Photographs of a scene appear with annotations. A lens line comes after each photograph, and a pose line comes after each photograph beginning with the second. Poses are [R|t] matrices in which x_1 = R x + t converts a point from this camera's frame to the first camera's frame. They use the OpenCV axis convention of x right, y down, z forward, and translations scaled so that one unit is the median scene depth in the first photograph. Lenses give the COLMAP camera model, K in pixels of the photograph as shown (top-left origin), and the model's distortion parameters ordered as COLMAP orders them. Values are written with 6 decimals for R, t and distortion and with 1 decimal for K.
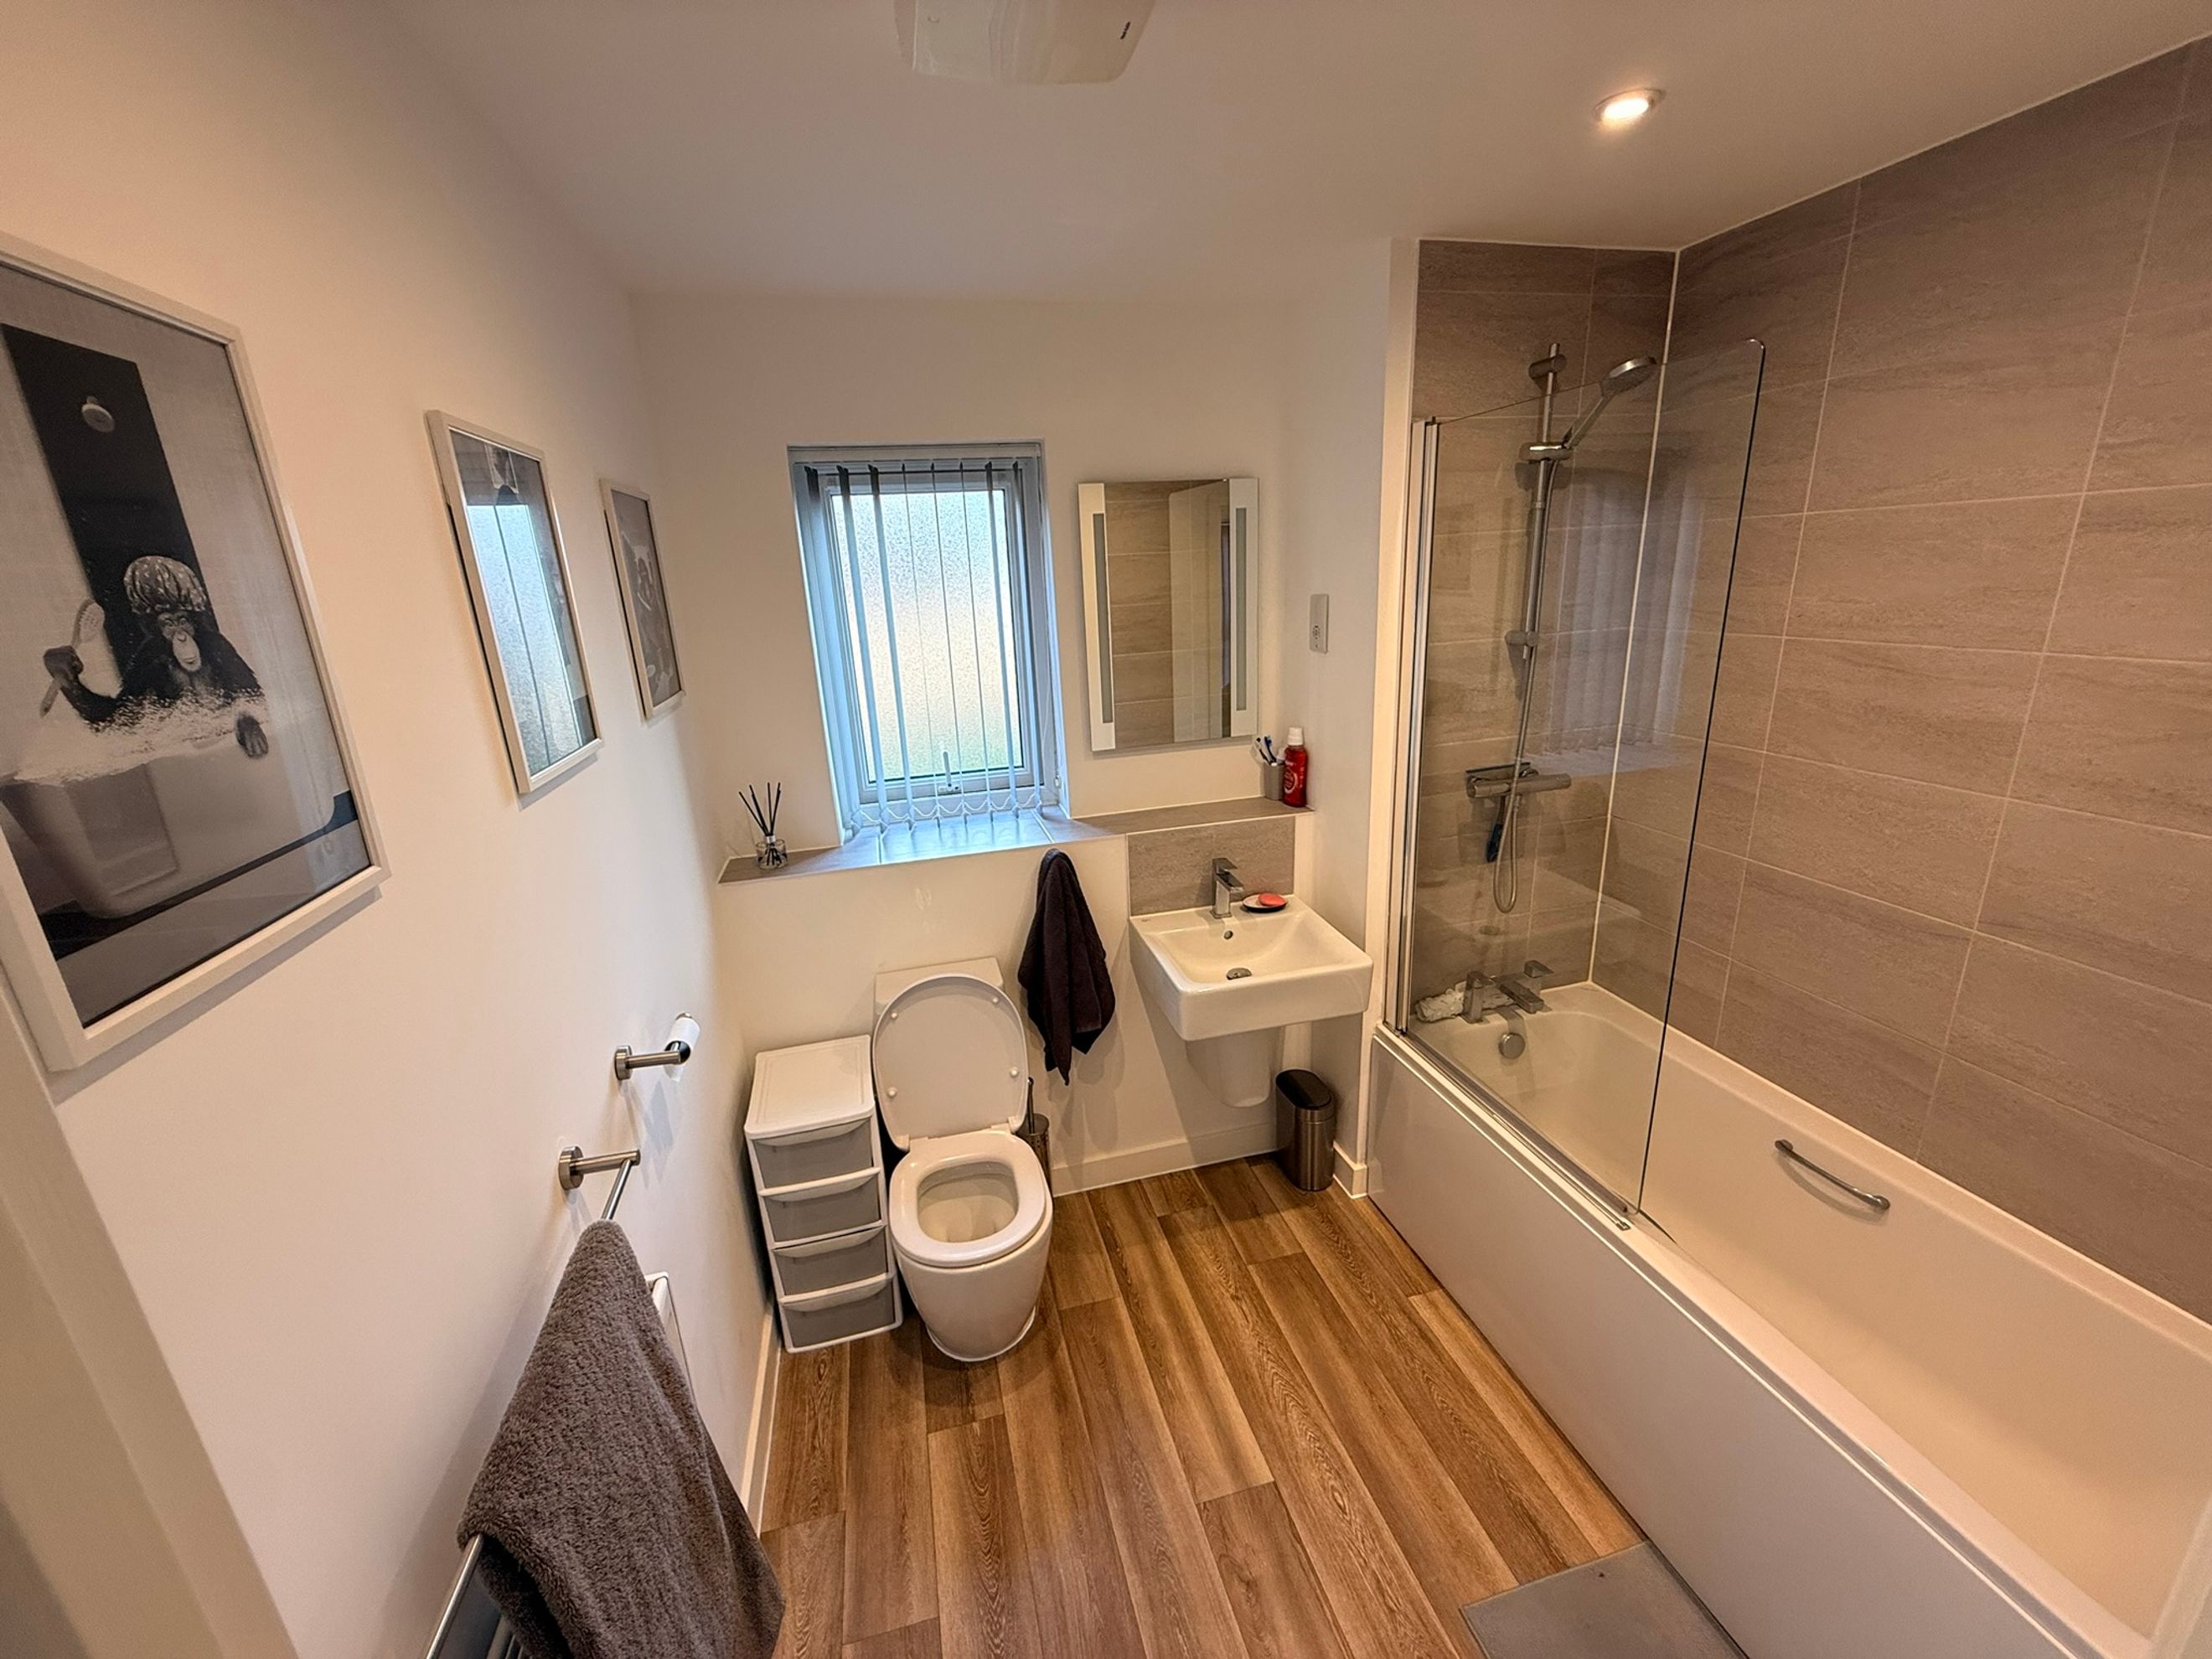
lens RADIAL K [[879.6, 0, 1104.7], [0, 879.6, 829.9], [0, 0, 1]] dist [-0.013642, -0.000029]
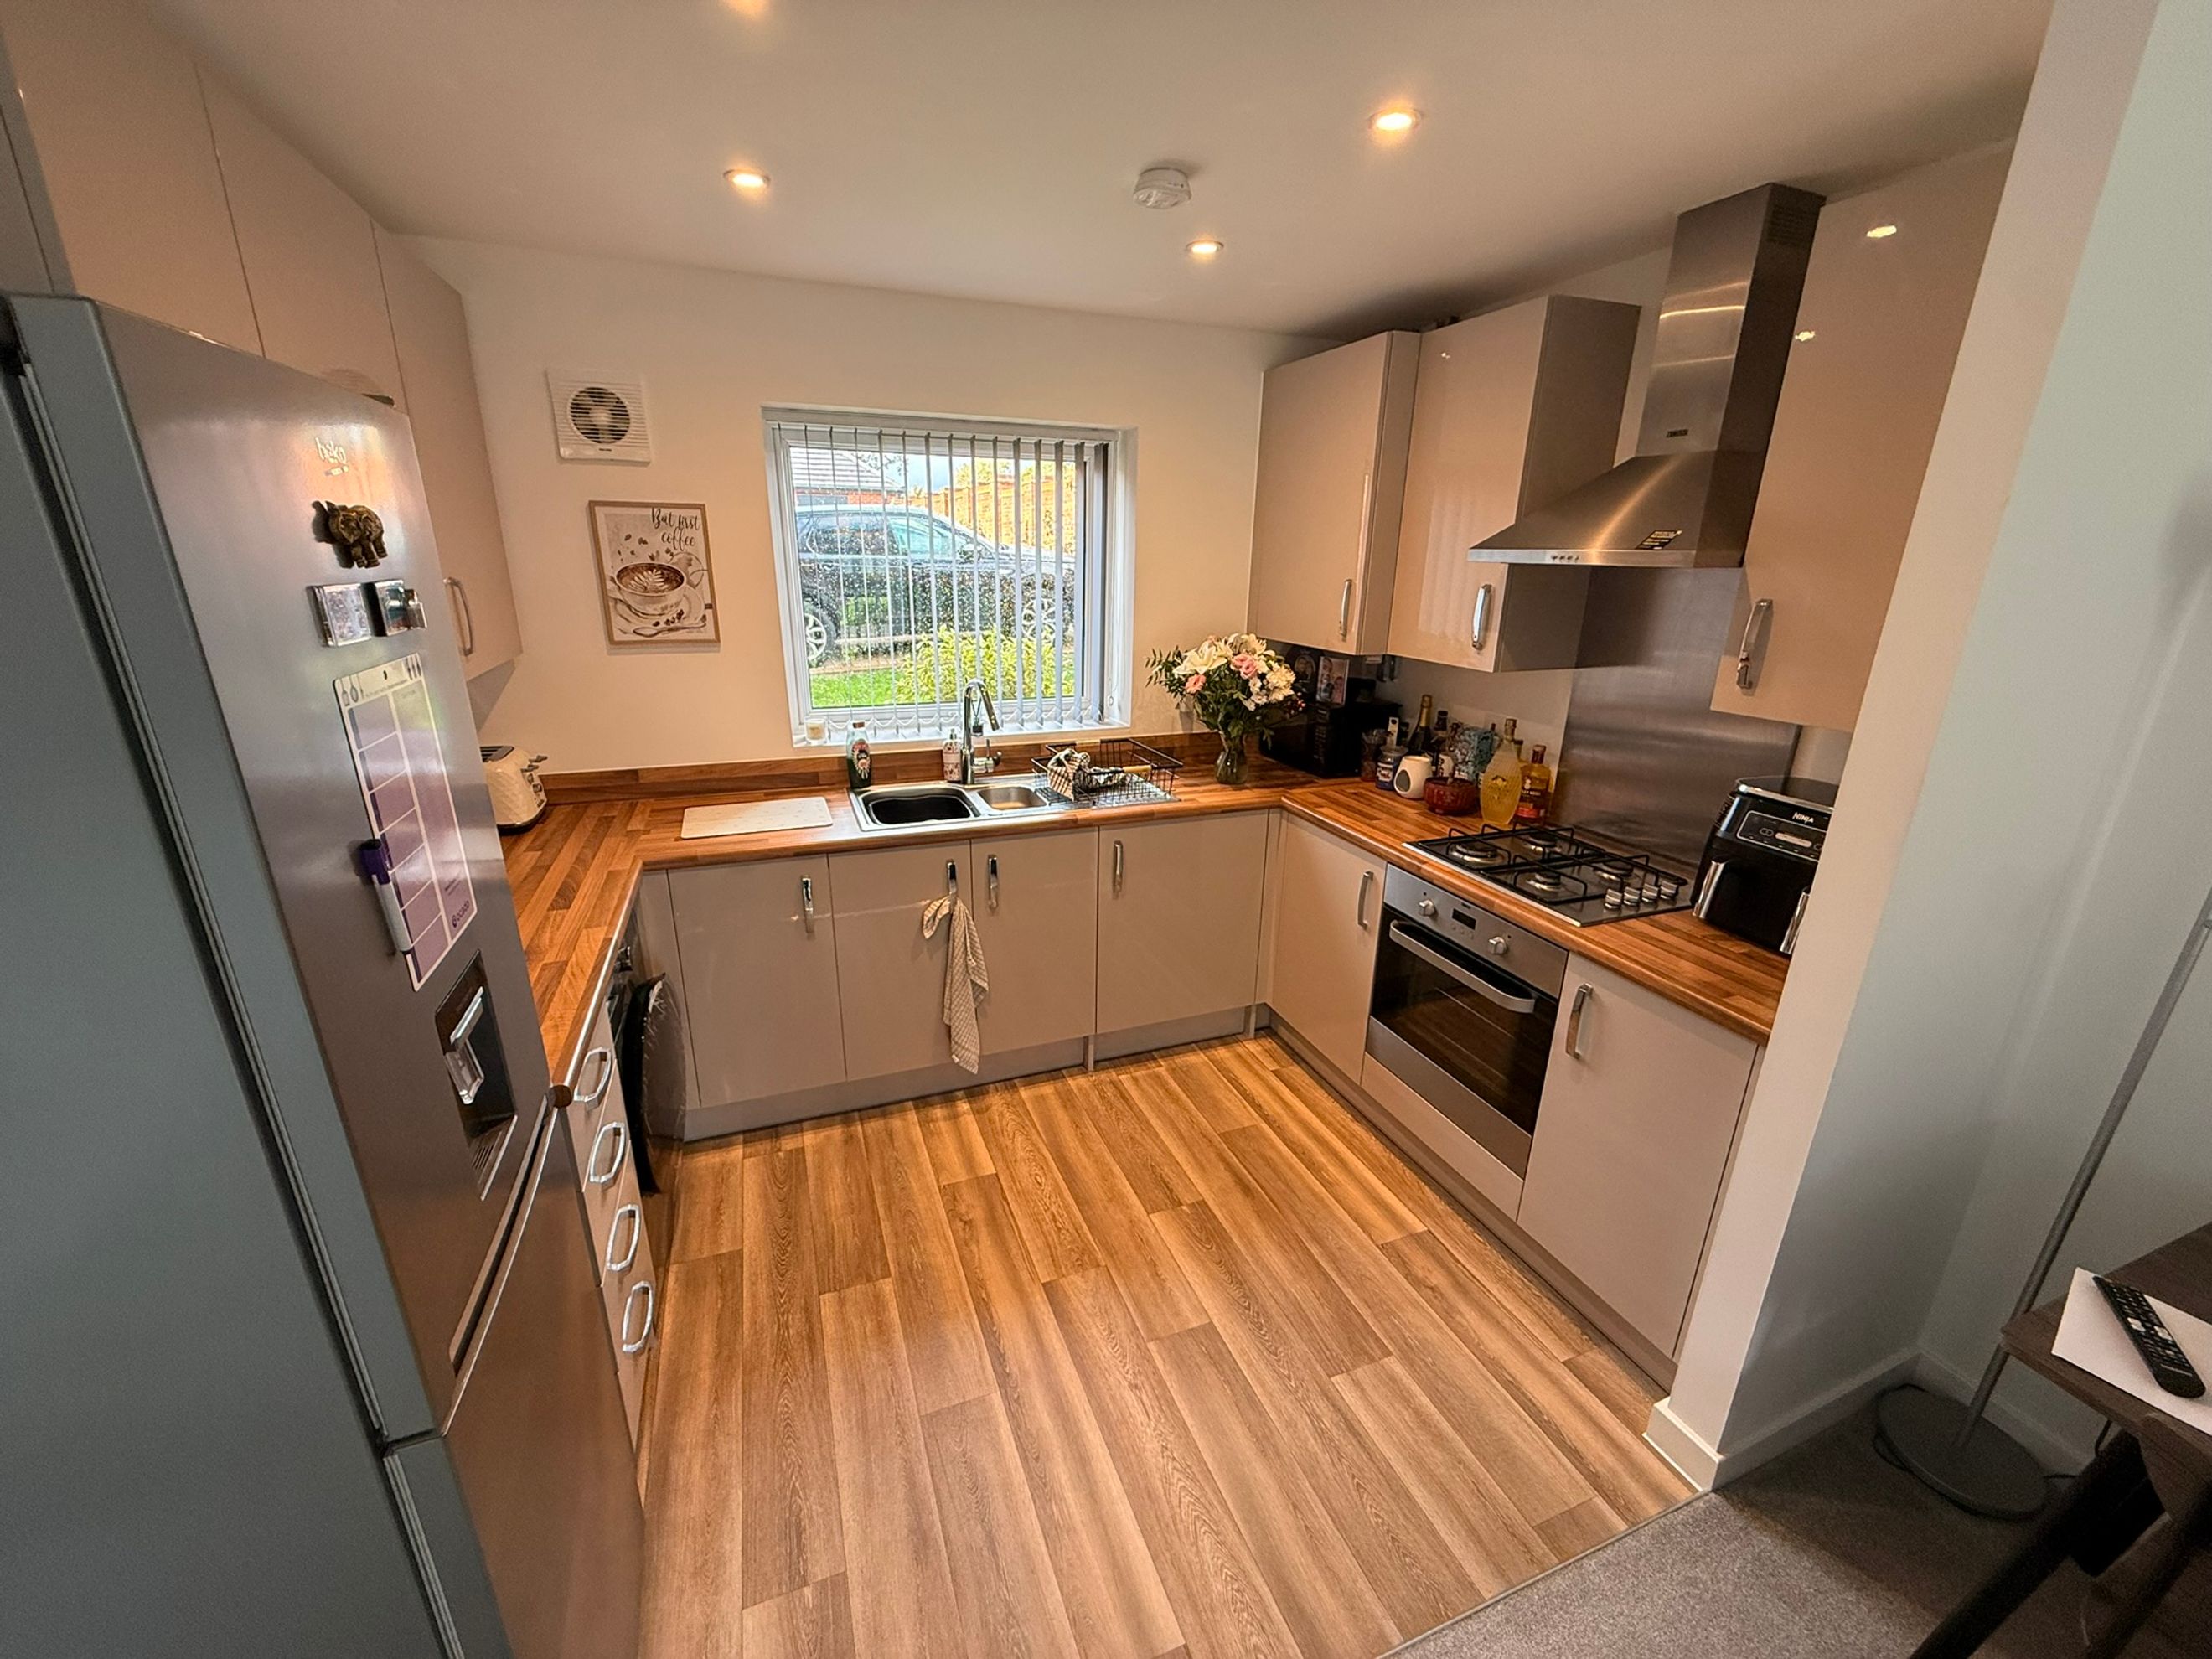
lens RADIAL K [[879.6, 0, 1097.3], [0, 879.6, 827.6], [0, 0, 1]] dist [-0.013642, -0.000029]
pose [[0.990706, 0.035588, 0.131285, -0.016482], [-0.037496, 0.999224, 0.012091, -0.012630], [-0.130753, -0.016901, 0.991271, 0.192952]]
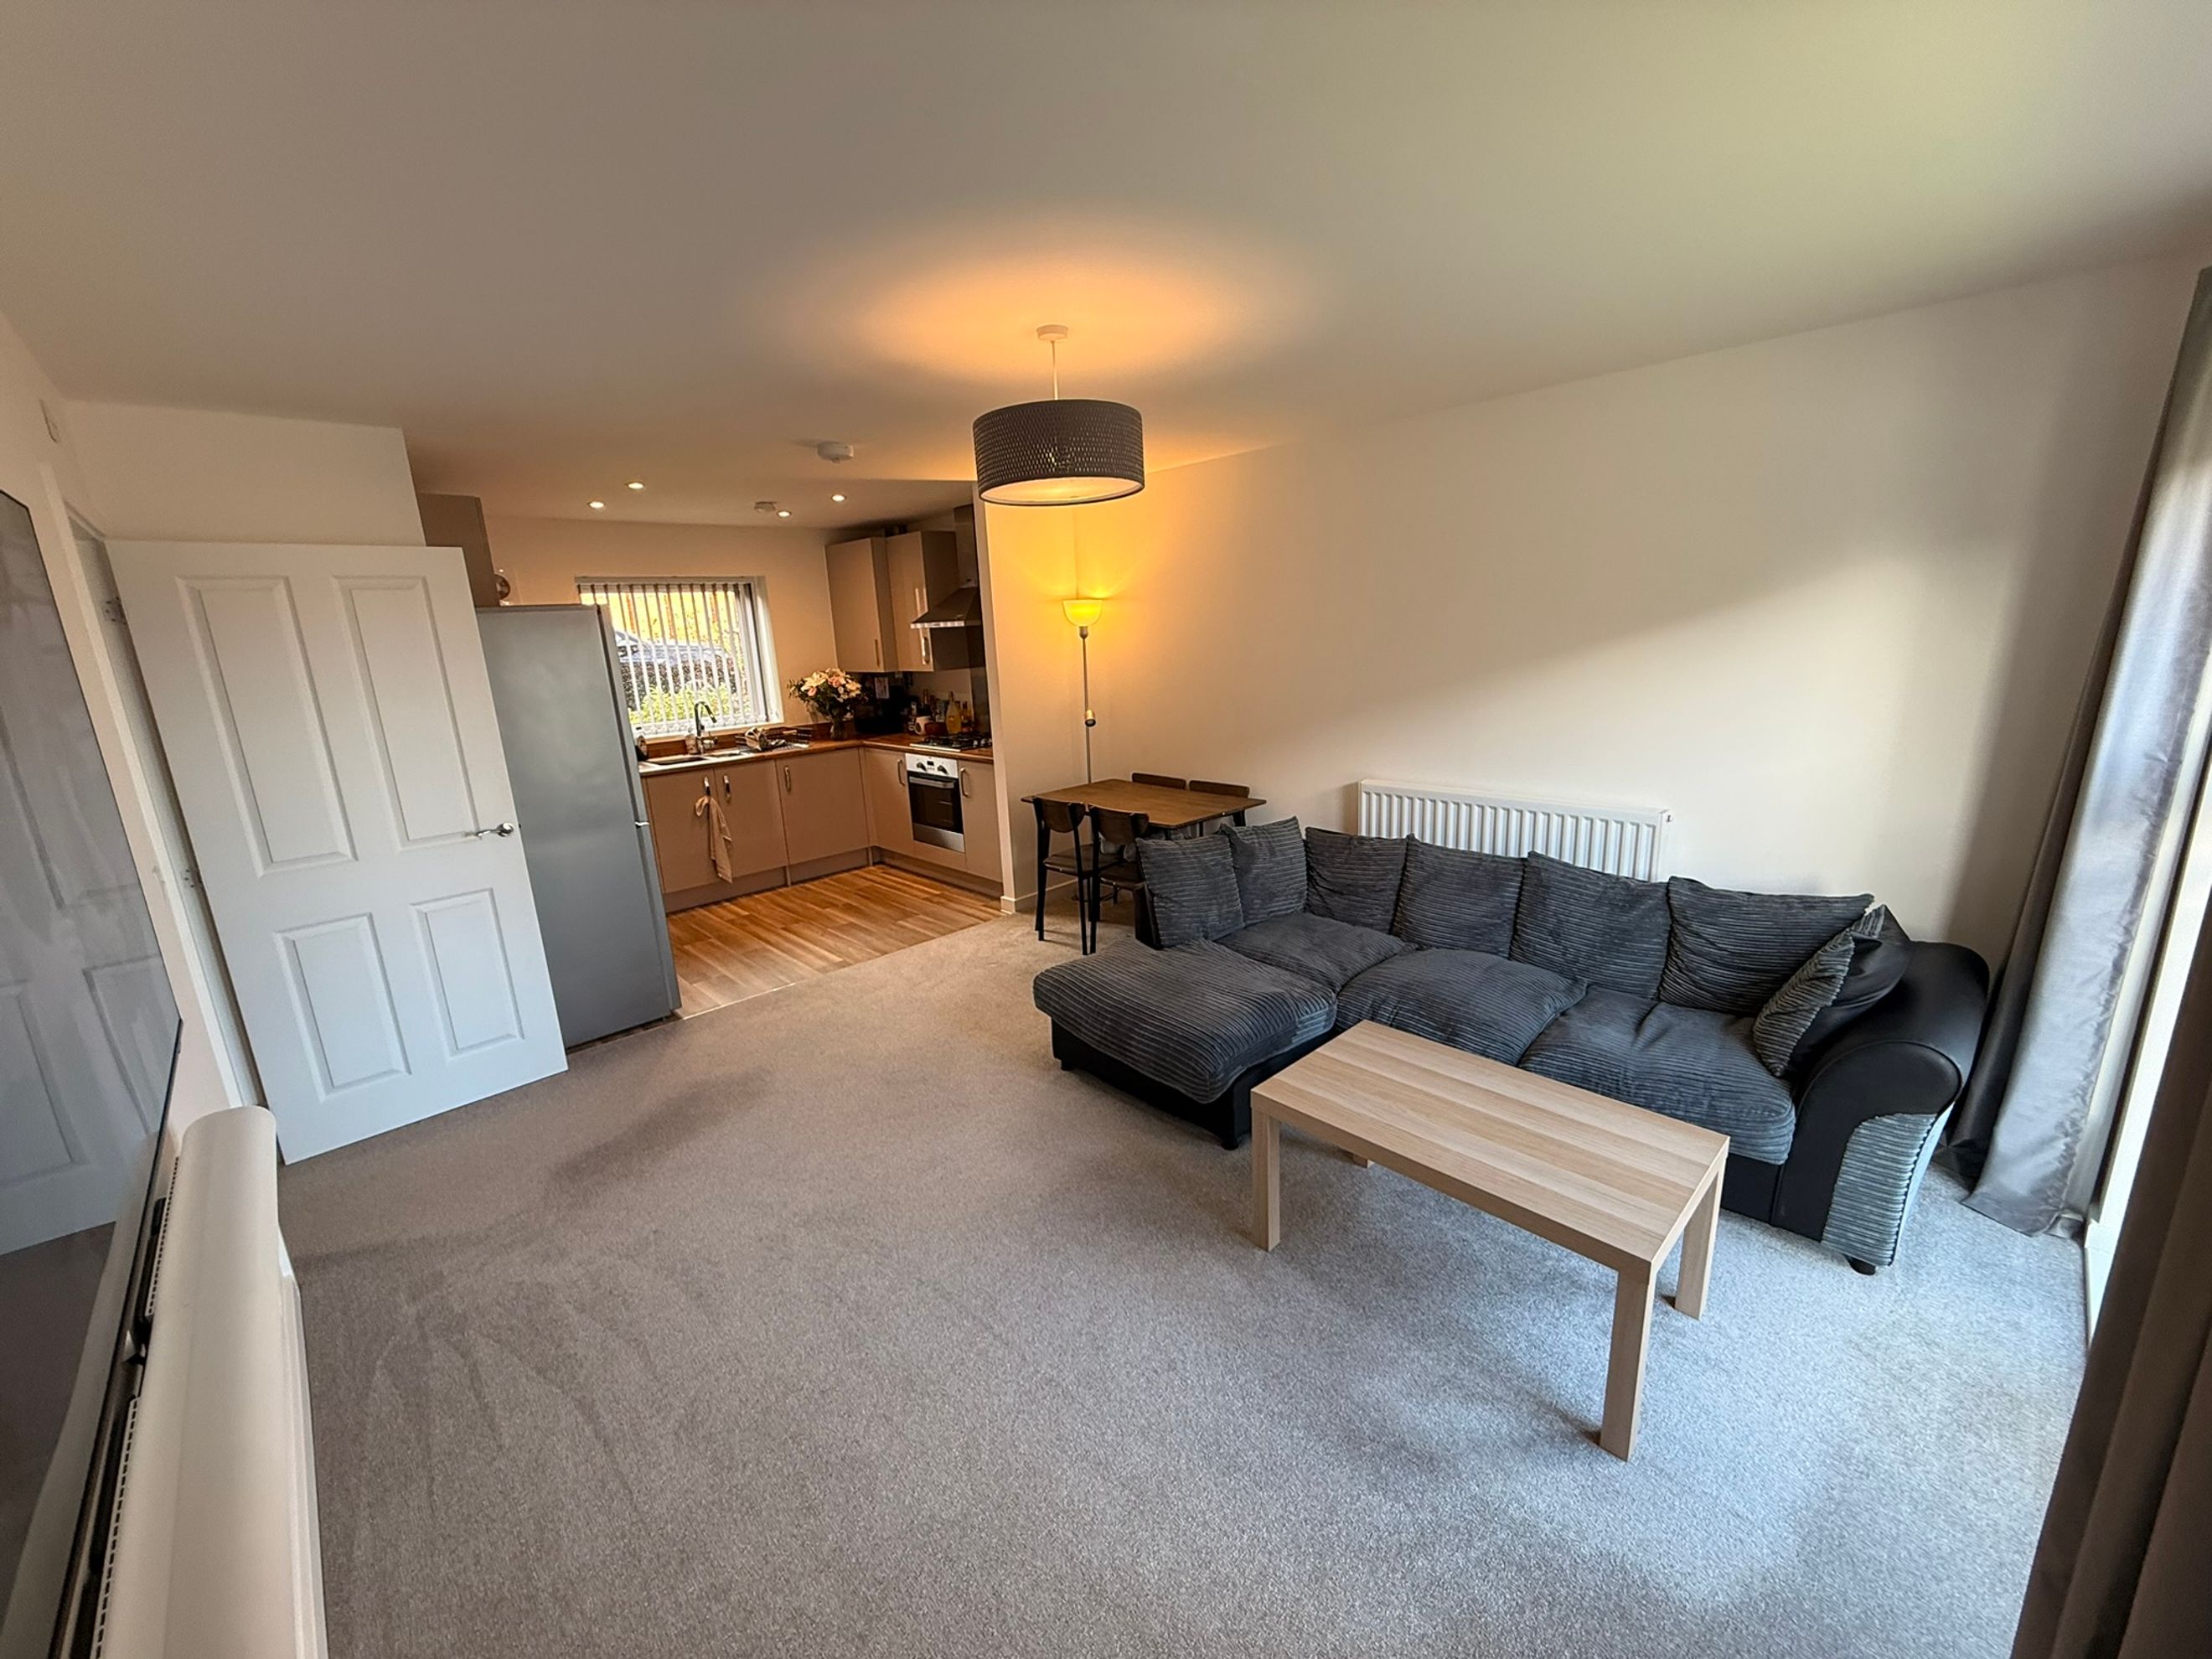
lens RADIAL K [[879.6, 0, 1110.2], [0, 879.6, 829.9], [0, 0, 1]] dist [-0.013642, -0.000029]
pose [[0.868364, -0.096078, 0.486532, -0.302652], [0.137050, 0.989340, -0.049236, 0.515168], [-0.476615, 0.109434, 0.872274, -1.462415]]
